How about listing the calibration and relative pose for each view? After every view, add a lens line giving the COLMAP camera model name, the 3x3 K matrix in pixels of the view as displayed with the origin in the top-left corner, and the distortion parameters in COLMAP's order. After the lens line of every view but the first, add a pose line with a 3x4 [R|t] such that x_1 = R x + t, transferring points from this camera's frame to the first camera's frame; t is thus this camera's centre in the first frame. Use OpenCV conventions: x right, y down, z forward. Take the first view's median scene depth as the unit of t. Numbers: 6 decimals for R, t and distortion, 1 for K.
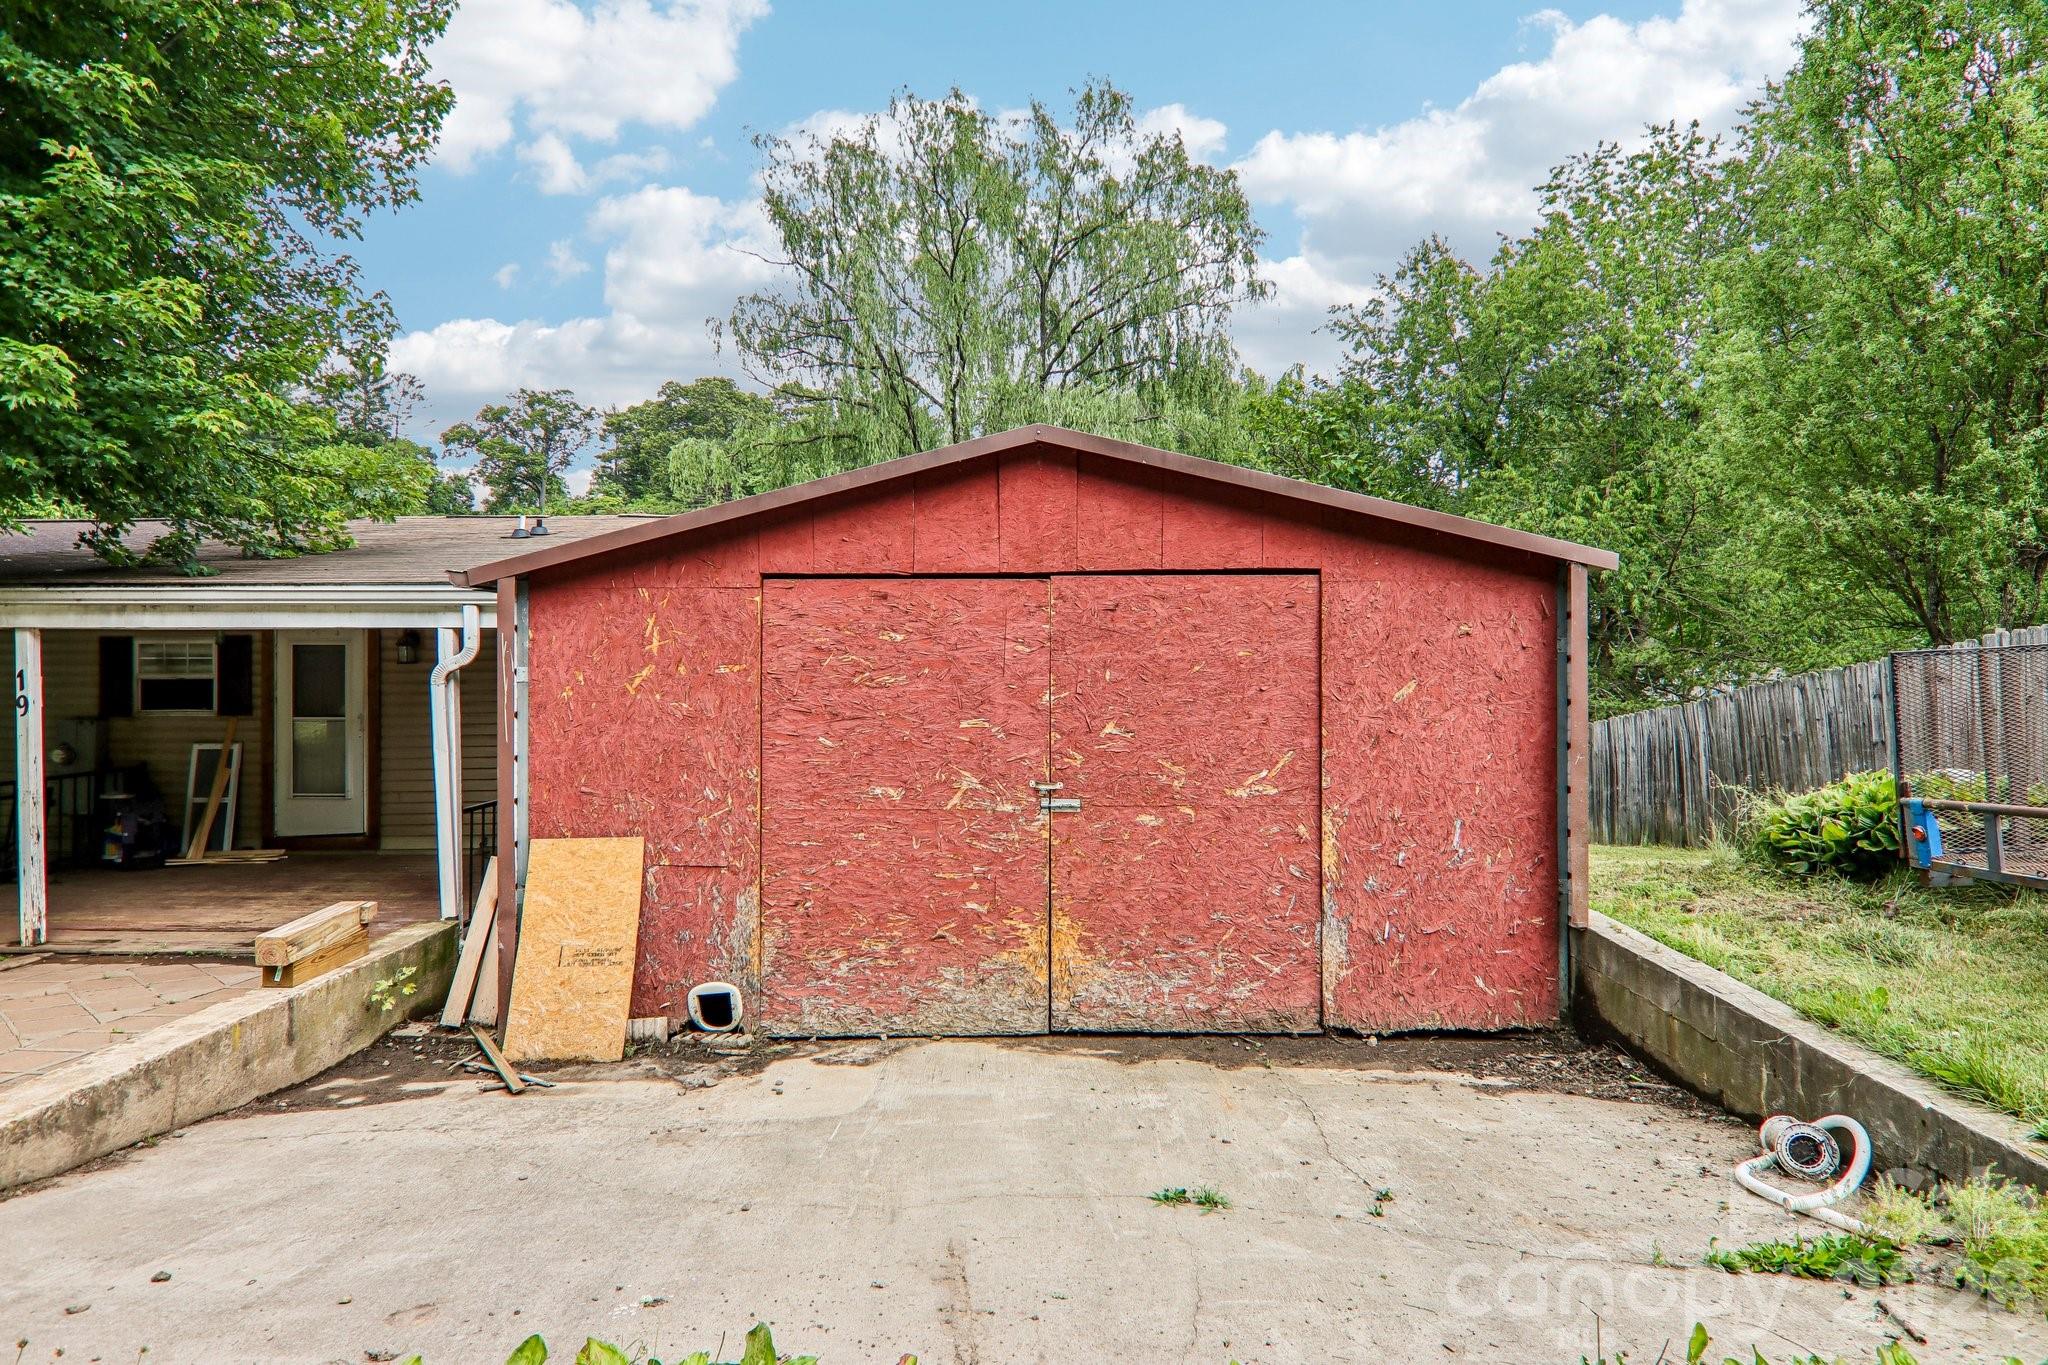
lens RADIAL K [[1140.2, 0, 997.6], [0, 1140.2, 673.2], [0, 0, 1]] dist [0.006838, -0.001474]
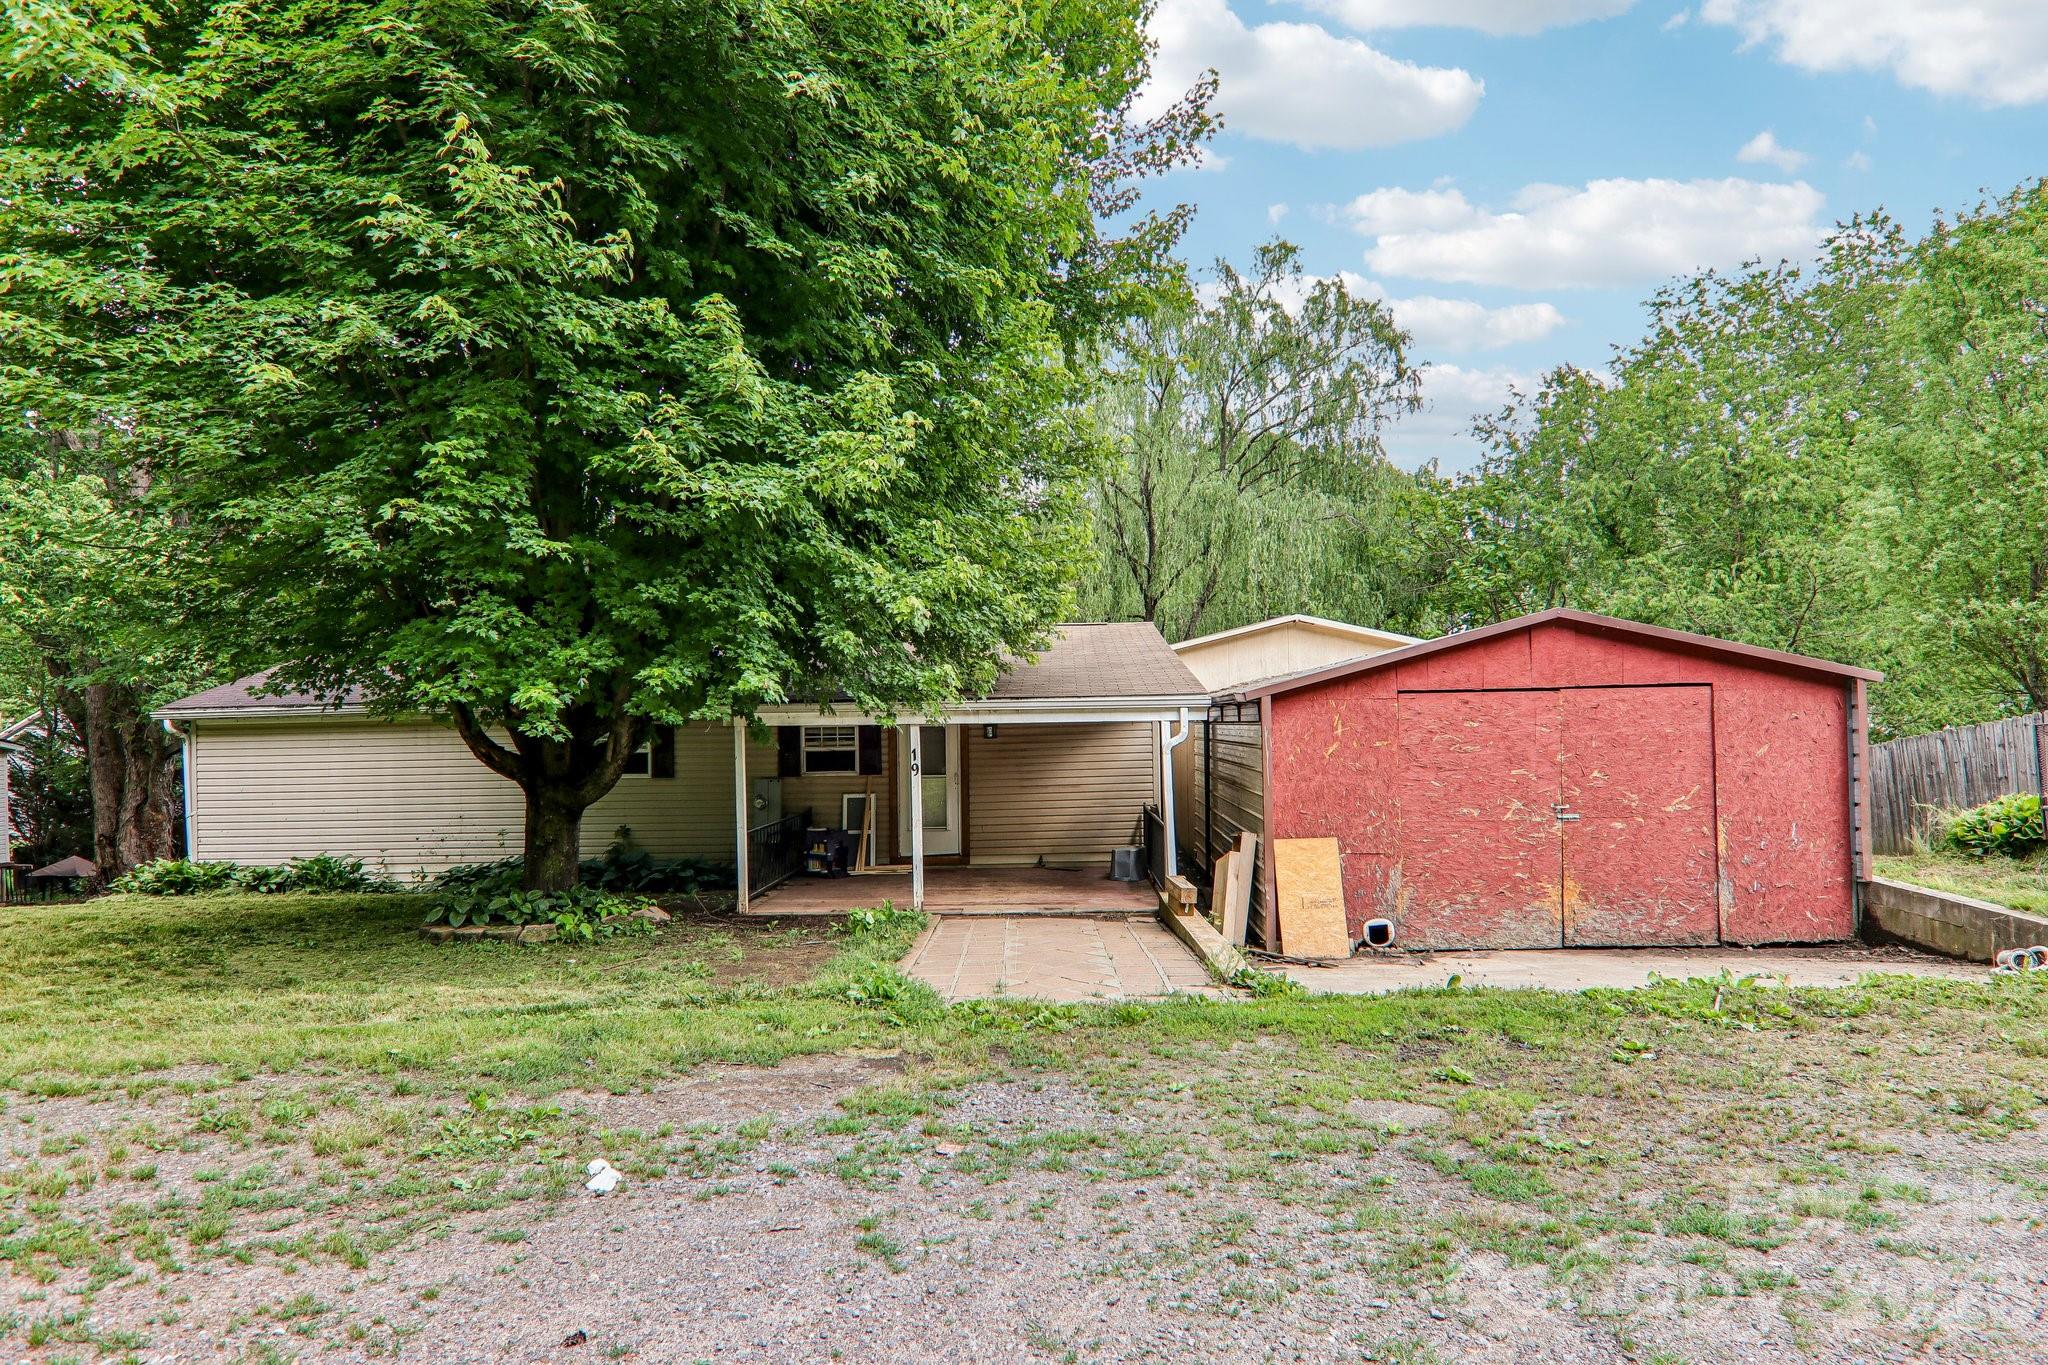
lens RADIAL K [[1119.0, 0, 1024.0], [0, 1119.0, 682.5], [0, 0, 1]] dist [-0.004671, -0.007577]
pose [[0.999400, -0.016108, -0.030650, -0.730756], [0.014862, 0.999071, -0.040448, -0.036623], [0.031273, 0.039968, 0.998711, -0.771821]]
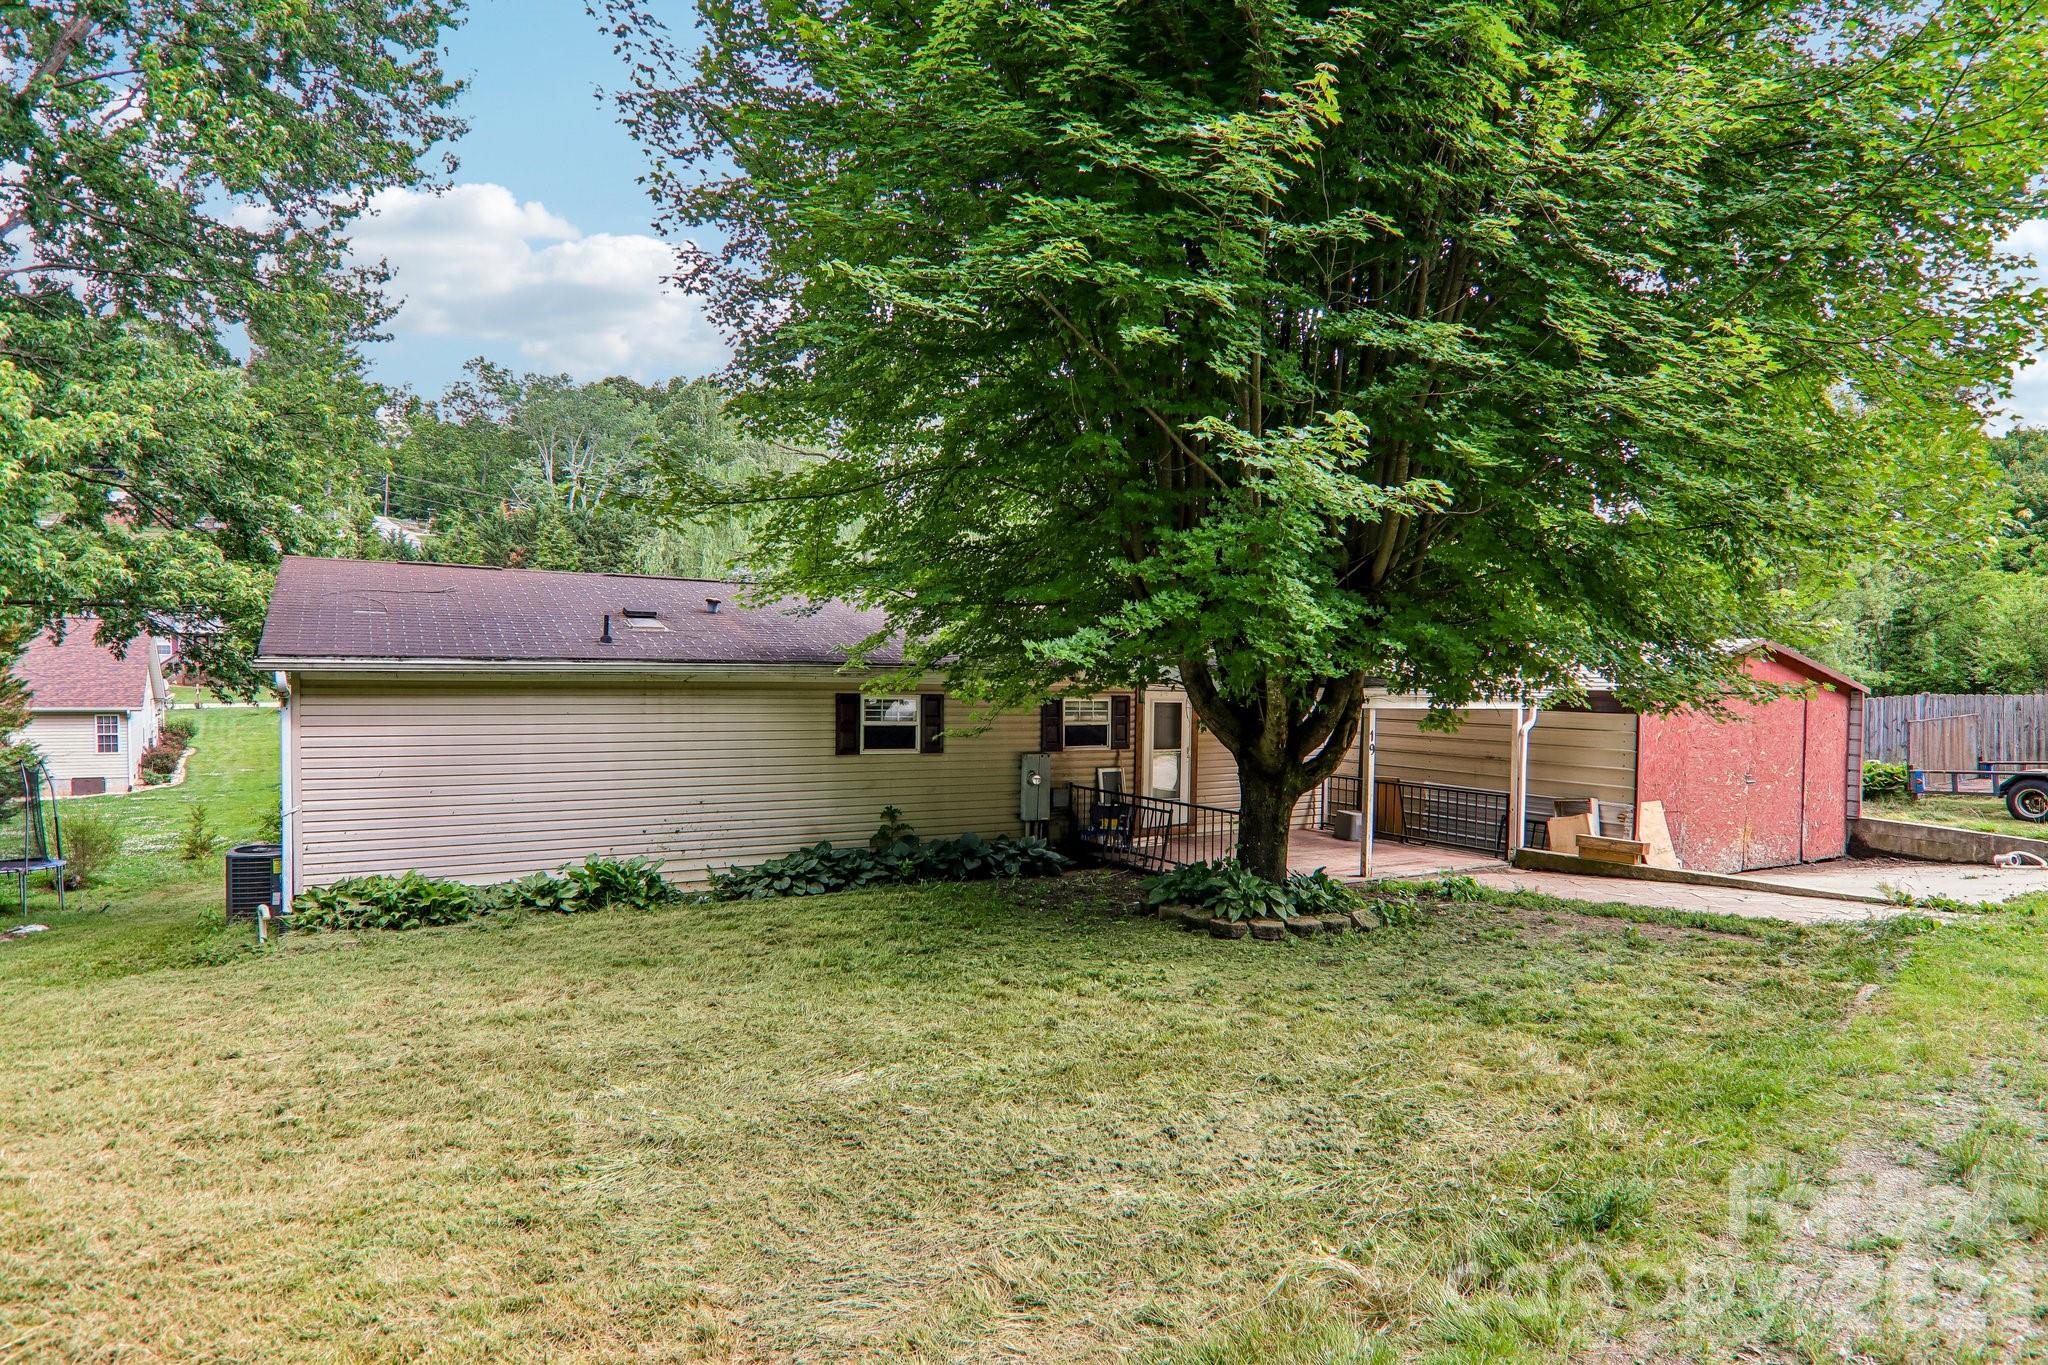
lens RADIAL K [[1132.3, 0, 1042.8], [0, 1132.3, 702.5], [0, 0, 1]] dist [-0.004182, 0.000115]
pose [[0.859062, 0.004312, 0.511853, -2.612568], [-0.016280, 0.999689, 0.018901, -0.086148], [-0.511612, -0.024570, 0.858865, -0.369648]]
